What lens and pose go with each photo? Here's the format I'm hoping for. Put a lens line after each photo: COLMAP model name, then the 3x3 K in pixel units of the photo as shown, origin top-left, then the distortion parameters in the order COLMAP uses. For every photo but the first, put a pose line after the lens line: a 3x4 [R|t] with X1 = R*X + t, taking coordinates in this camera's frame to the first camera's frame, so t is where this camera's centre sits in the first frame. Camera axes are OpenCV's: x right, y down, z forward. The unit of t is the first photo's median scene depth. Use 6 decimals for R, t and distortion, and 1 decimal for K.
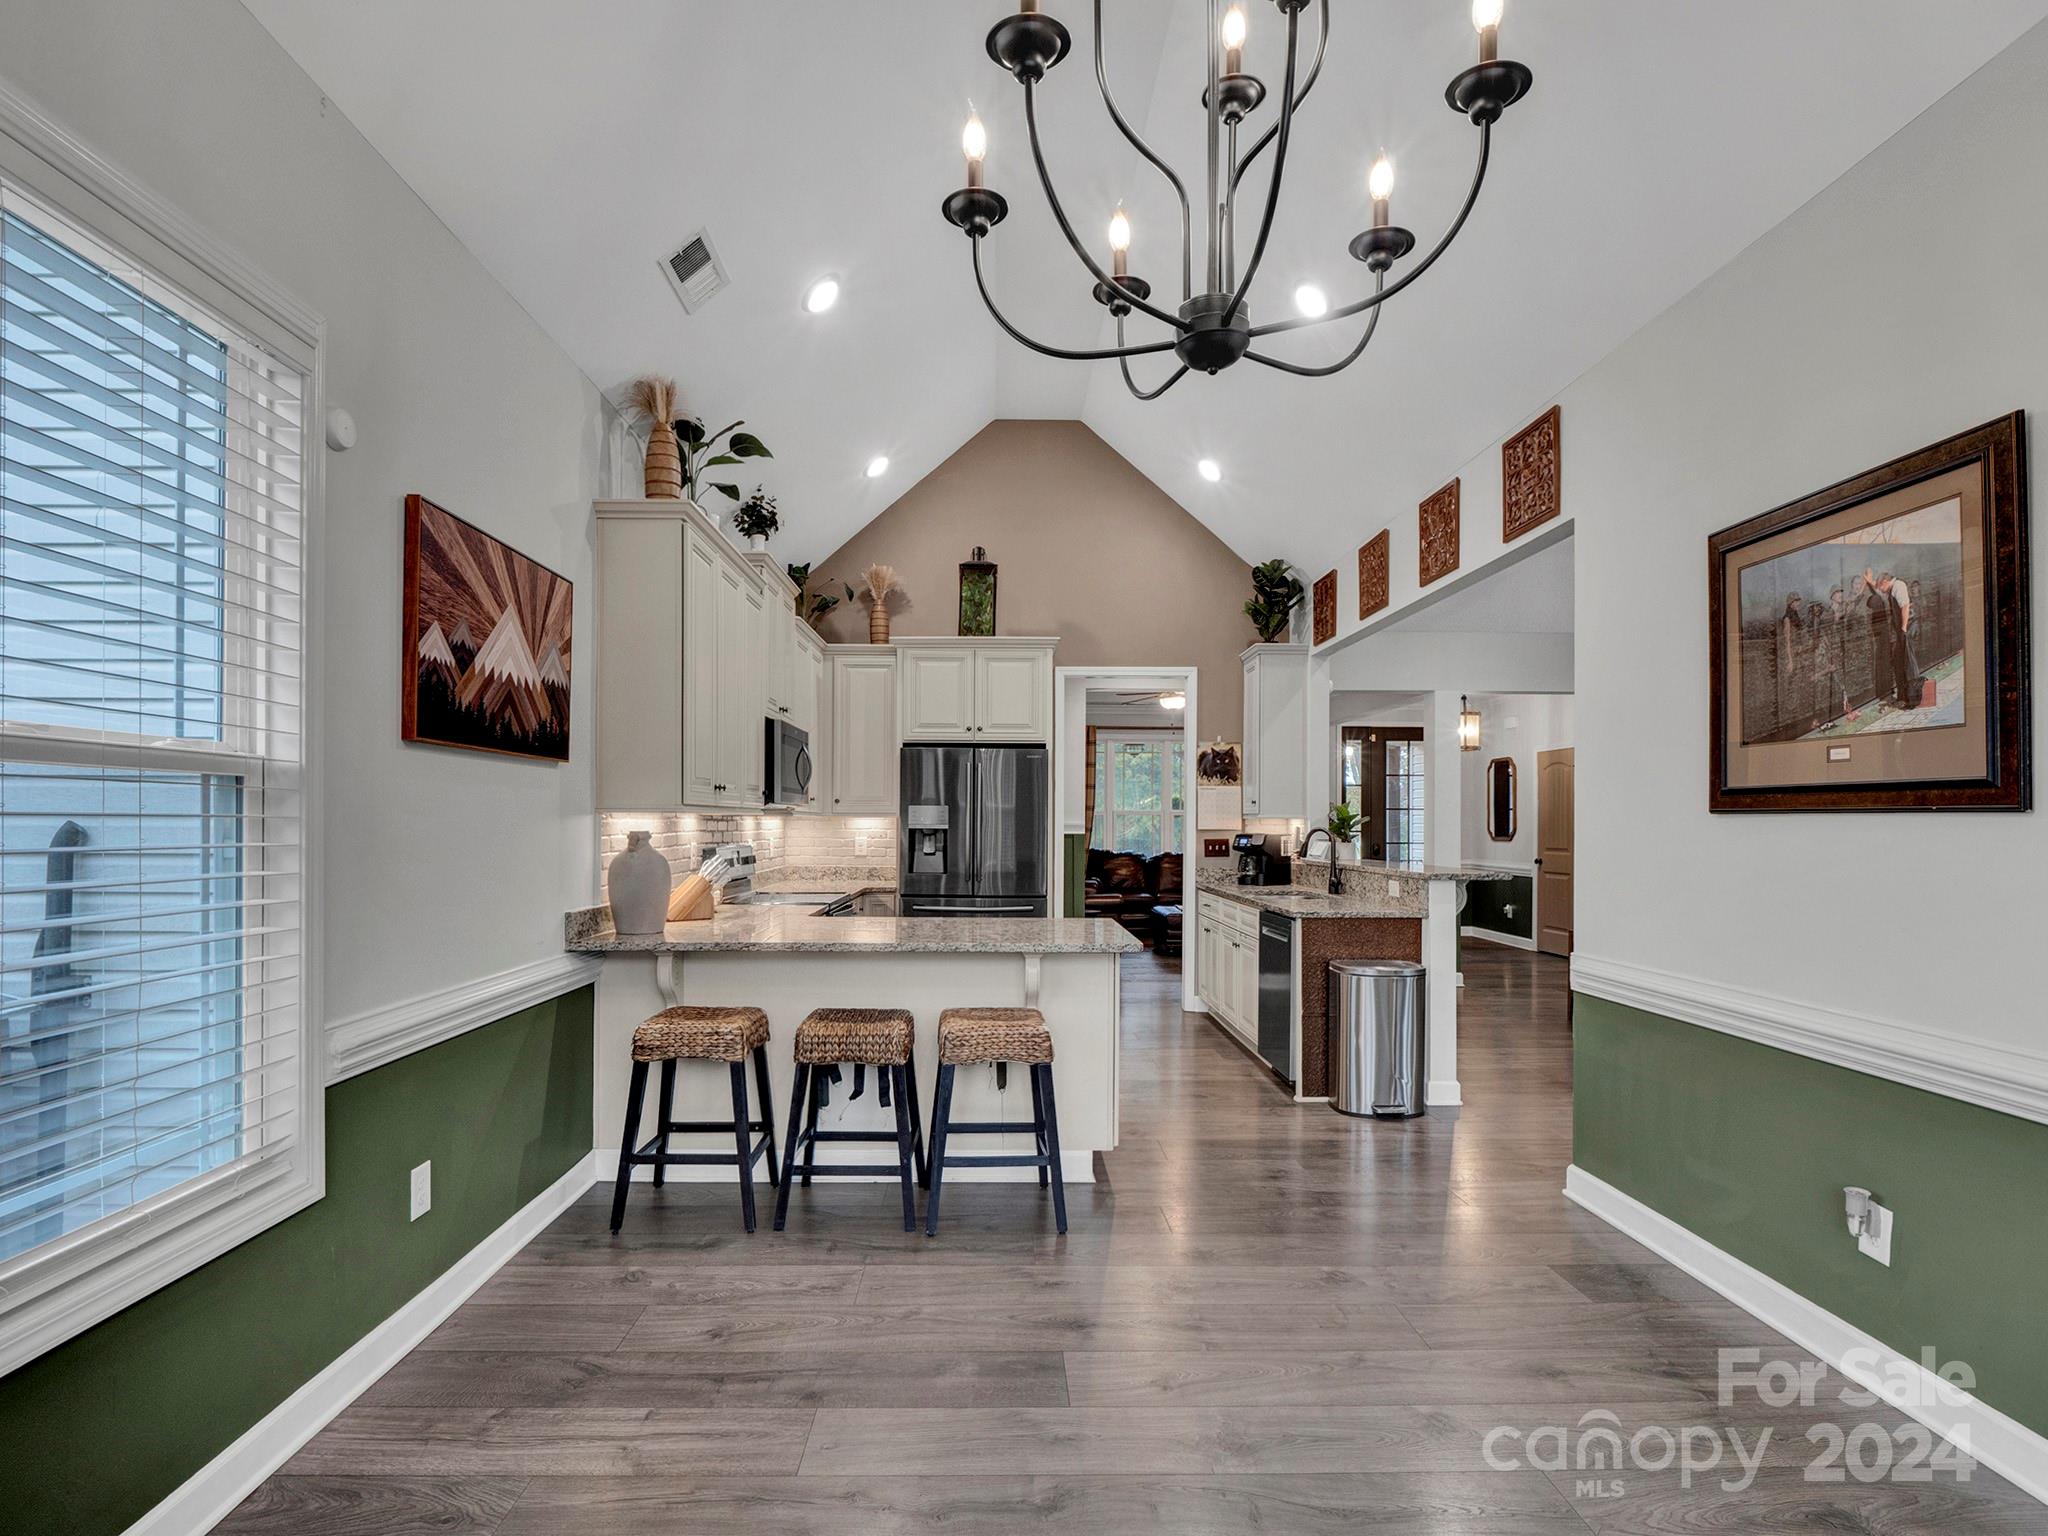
lens RADIAL K [[1051.3, 0, 1040.9], [0, 1051.3, 808.3], [0, 0, 1]] dist [-0.000638, -0.007566]
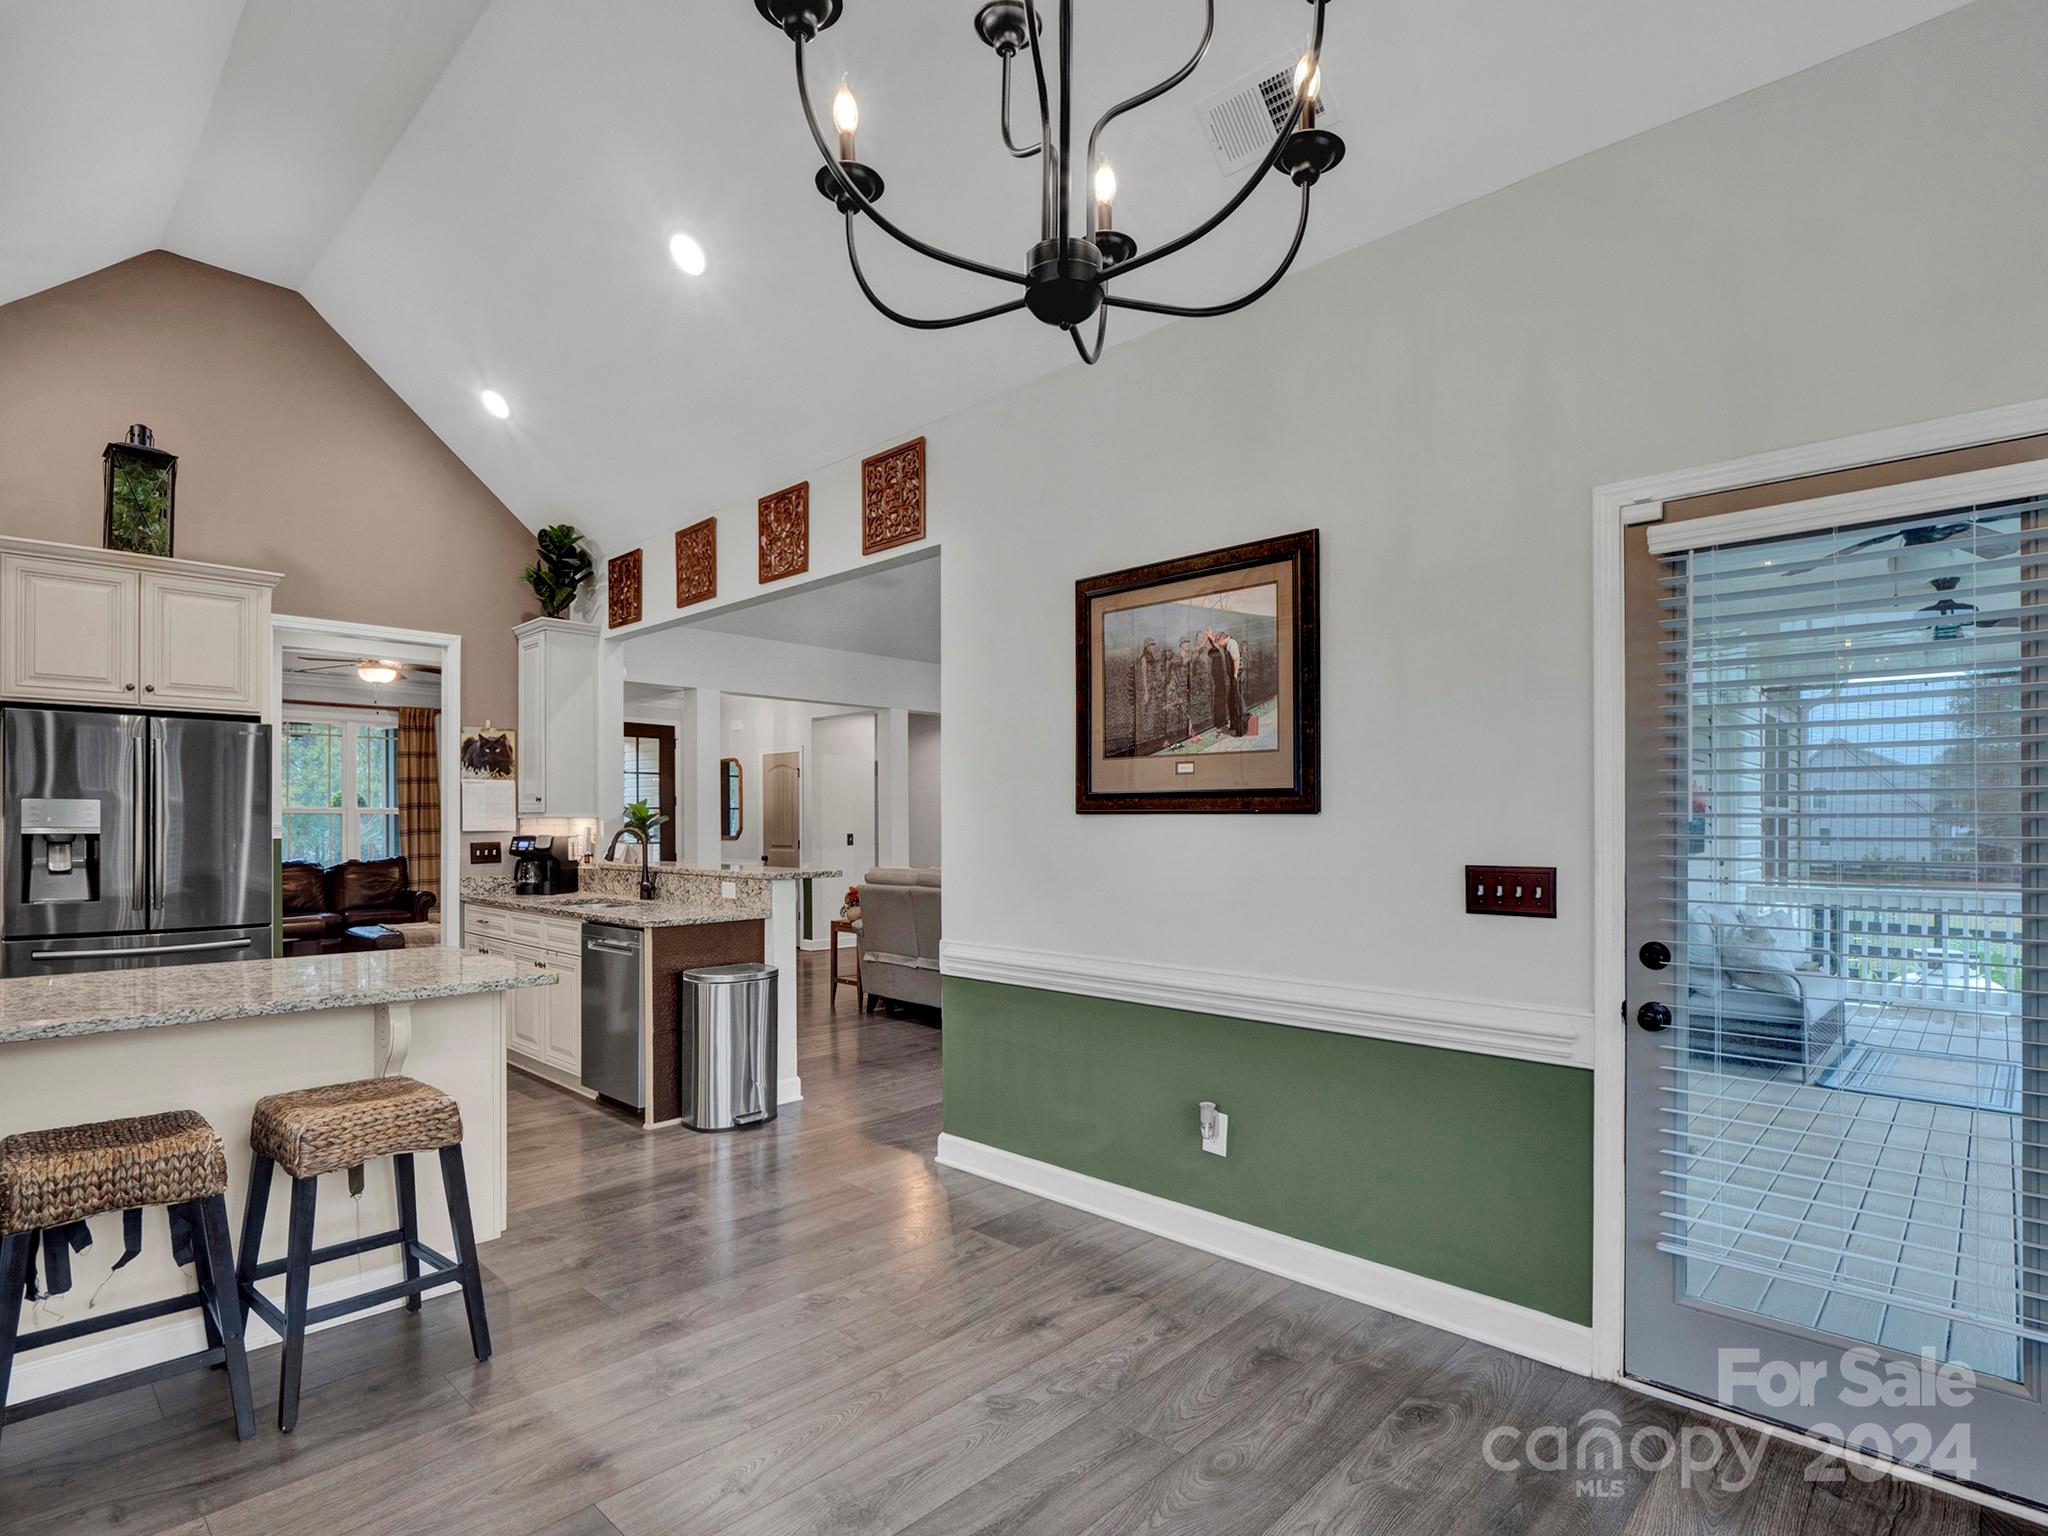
lens RADIAL K [[1051.3, 0, 1052.1], [0, 1051.3, 814.4], [0, 0, 1]] dist [-0.000638, -0.007566]
pose [[0.708597, 0.001748, 0.705611, -0.175206], [-0.006667, 0.999969, 0.004218, 0.000310], [-0.705582, -0.007694, 0.708587, 0.132528]]
